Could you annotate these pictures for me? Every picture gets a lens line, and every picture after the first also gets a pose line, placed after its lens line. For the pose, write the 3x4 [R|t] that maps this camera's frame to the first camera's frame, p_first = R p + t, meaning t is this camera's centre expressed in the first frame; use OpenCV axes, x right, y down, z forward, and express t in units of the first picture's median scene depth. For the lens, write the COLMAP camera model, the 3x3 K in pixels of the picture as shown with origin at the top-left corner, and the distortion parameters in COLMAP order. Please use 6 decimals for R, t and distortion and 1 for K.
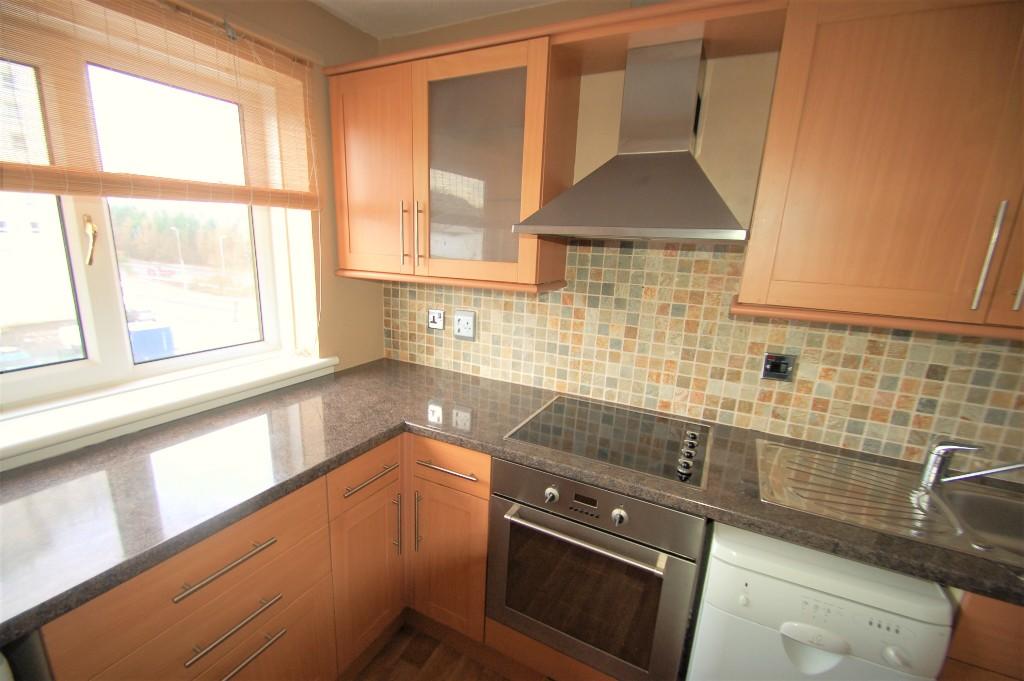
lens RADIAL K [[451.0, 0, 489.3], [0, 451.0, 335.2], [0, 0, 1]] dist [0.013080, -0.010502]
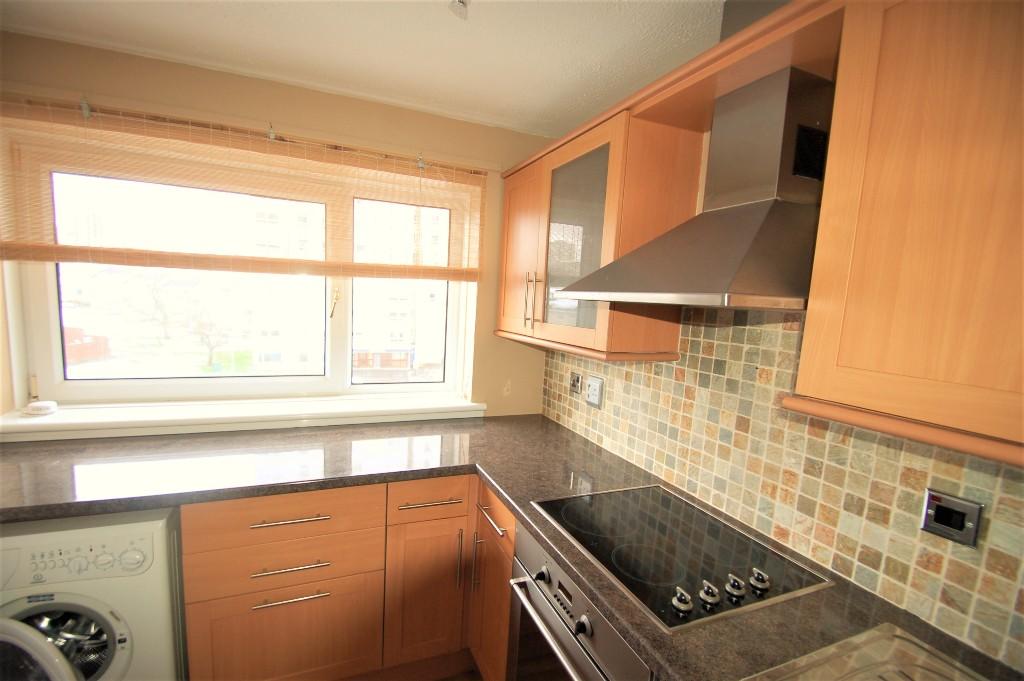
lens RADIAL K [[451.0, 0, 489.3], [0, 451.0, 335.2], [0, 0, 1]] dist [0.013080, -0.010502]
pose [[0.764578, 0.051284, -0.642488, 0.470623], [-0.146656, 0.984524, -0.095938, -0.018028], [0.627625, 0.167577, 0.760267, 0.098924]]
